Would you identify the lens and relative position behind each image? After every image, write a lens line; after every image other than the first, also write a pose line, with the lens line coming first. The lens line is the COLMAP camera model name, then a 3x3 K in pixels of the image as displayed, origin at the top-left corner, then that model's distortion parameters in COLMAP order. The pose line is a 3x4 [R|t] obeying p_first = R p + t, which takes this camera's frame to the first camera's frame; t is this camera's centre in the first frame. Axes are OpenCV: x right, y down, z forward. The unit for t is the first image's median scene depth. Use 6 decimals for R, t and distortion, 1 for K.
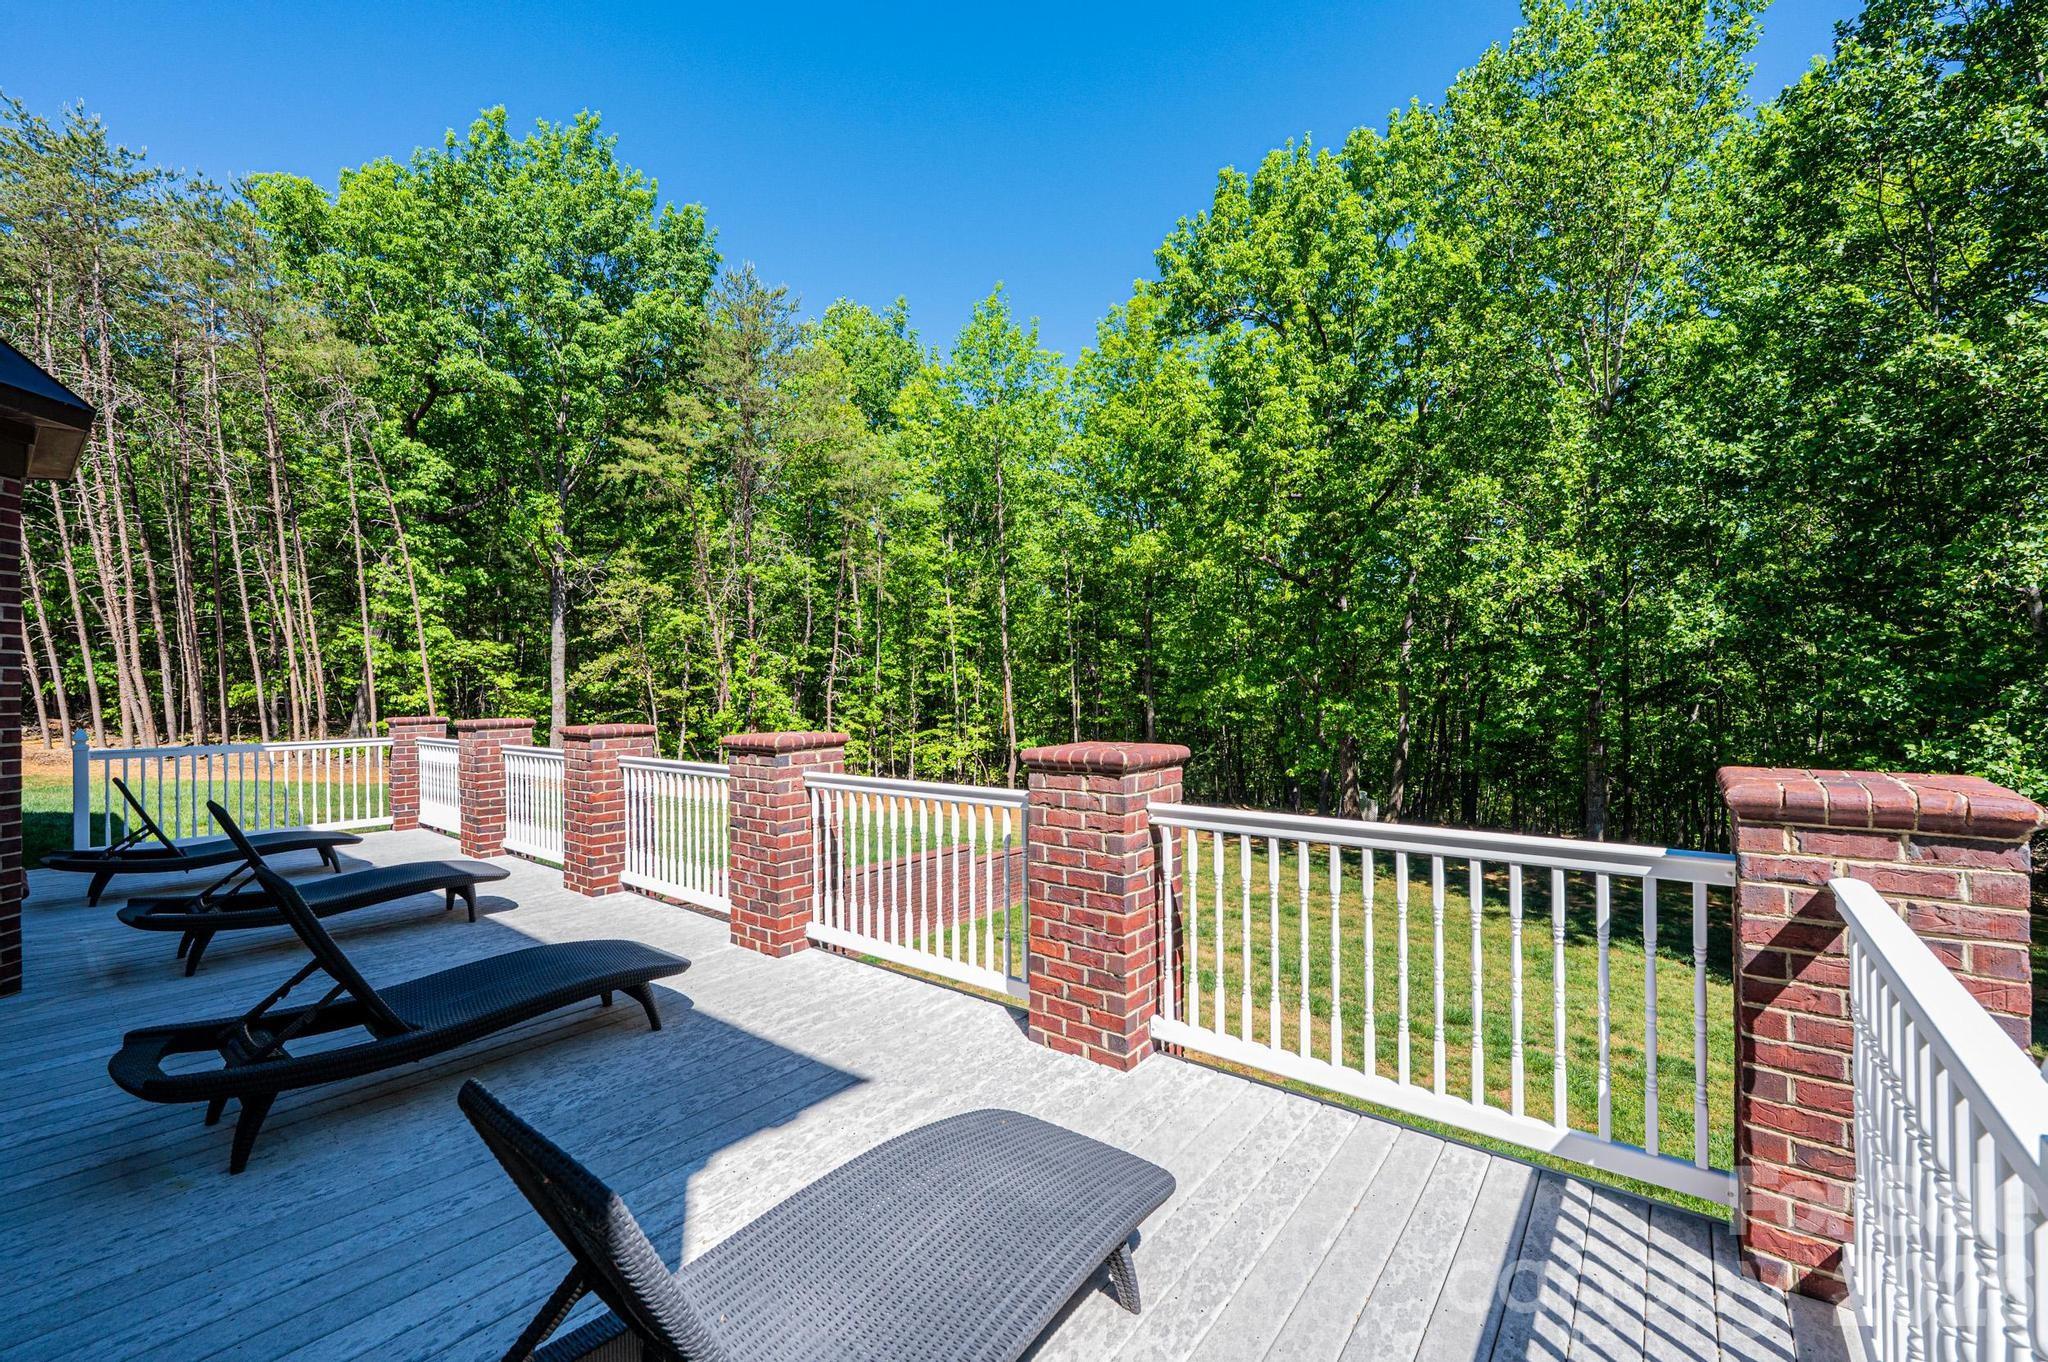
lens RADIAL K [[810.2, 0, 1021.9], [0, 810.2, 687.8], [0, 0, 1]] dist [-0.001586, 0.000321]
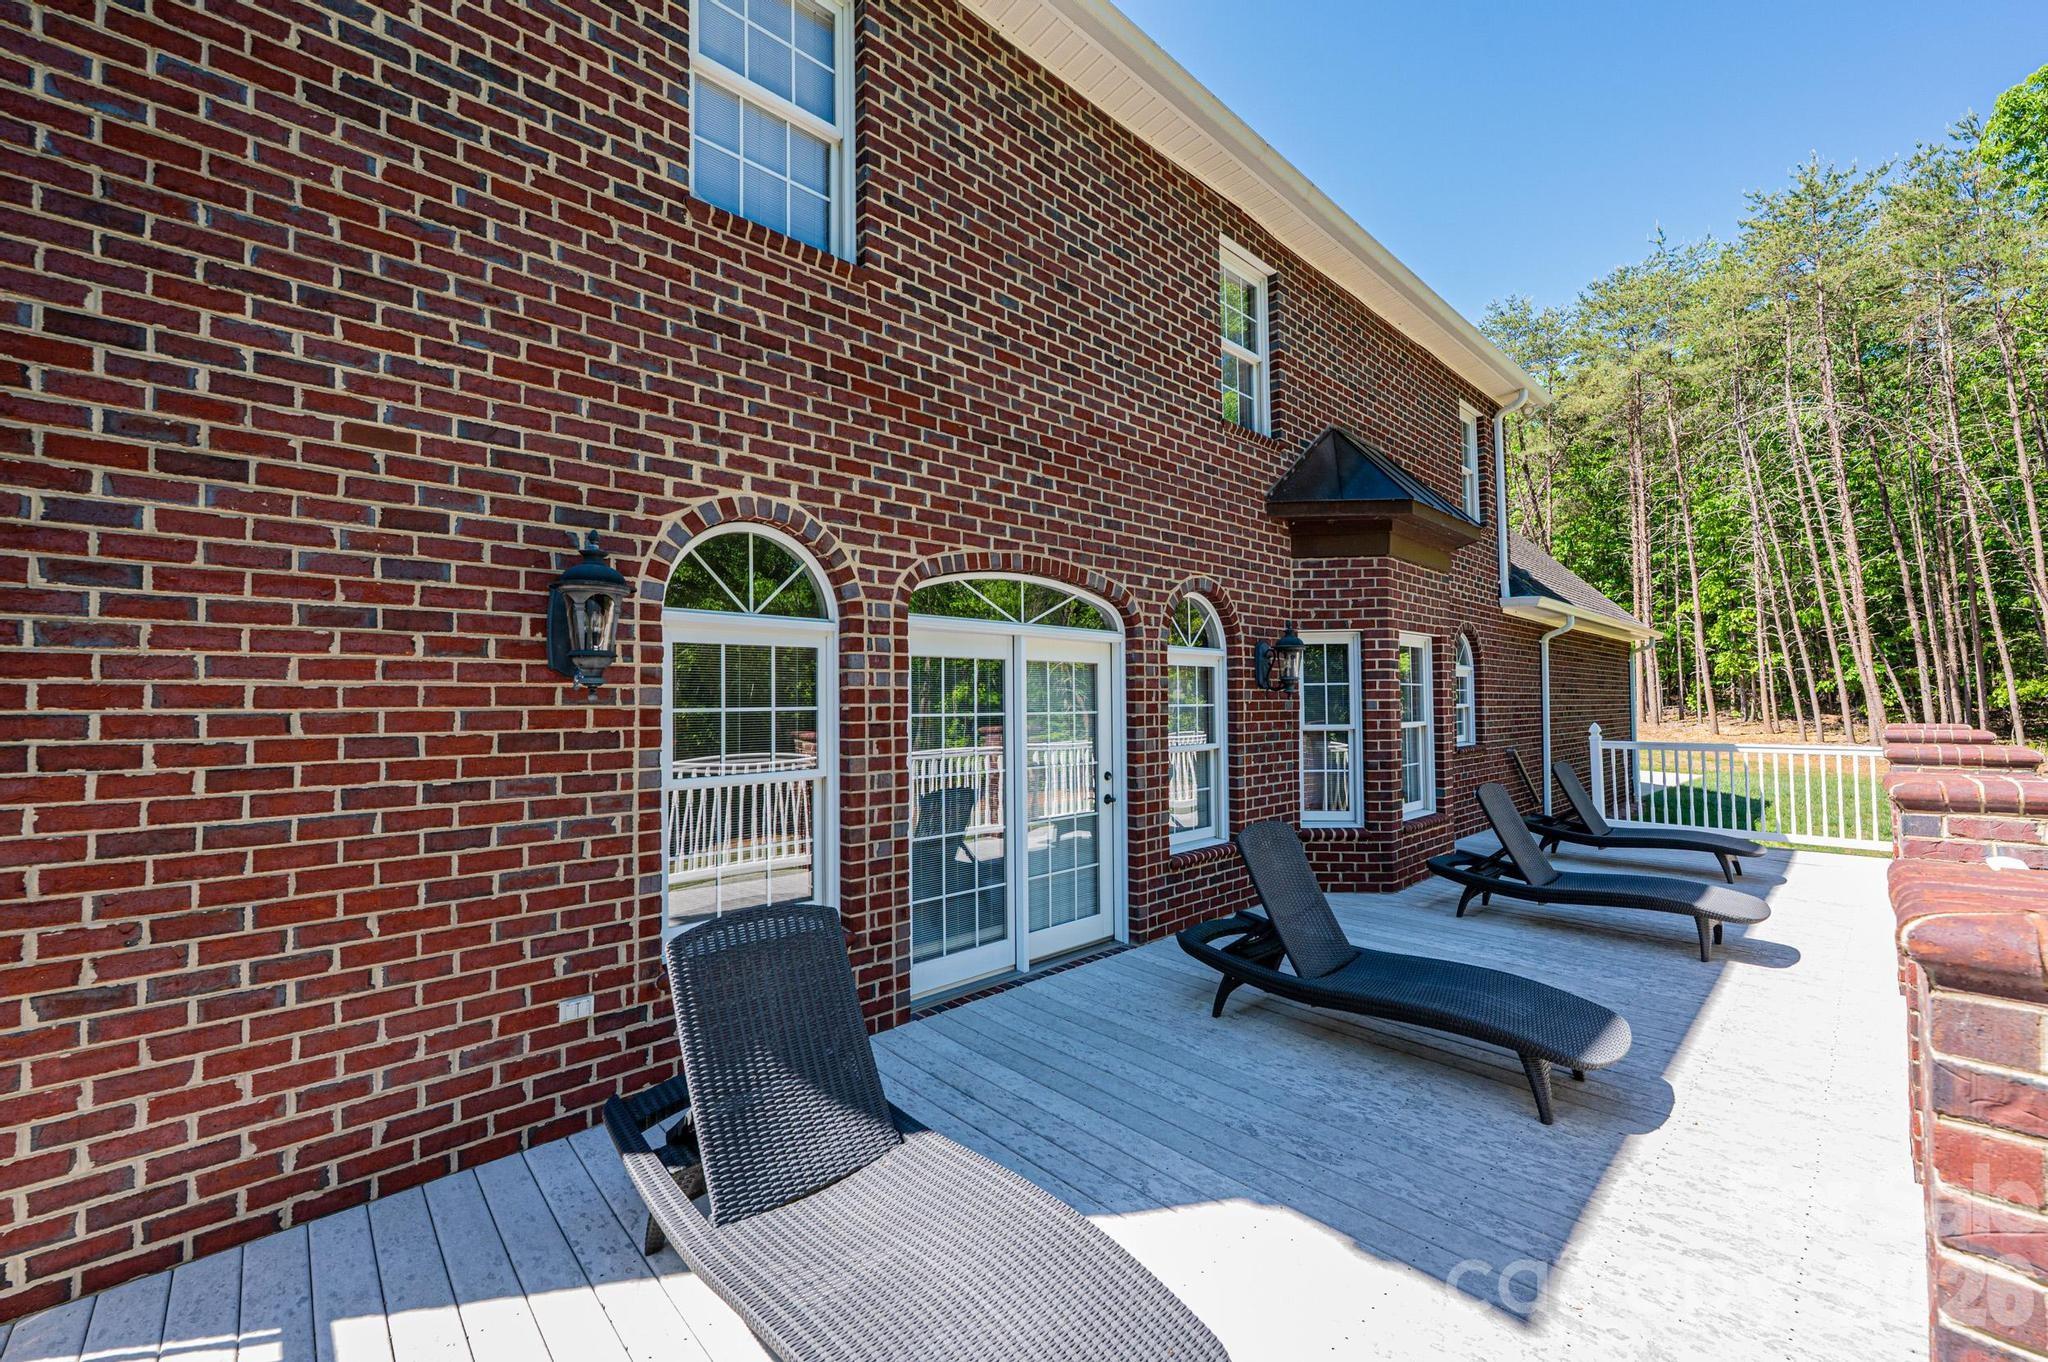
lens RADIAL K [[810.2, 0, 1029.2], [0, 810.2, 679.6], [0, 0, 1]] dist [-0.001586, 0.000321]
pose [[-0.119950, -0.013785, -0.992684, 0.433624], [0.007805, 0.999860, -0.014828, -0.007460], [0.992749, -0.009526, -0.119825, 0.627526]]
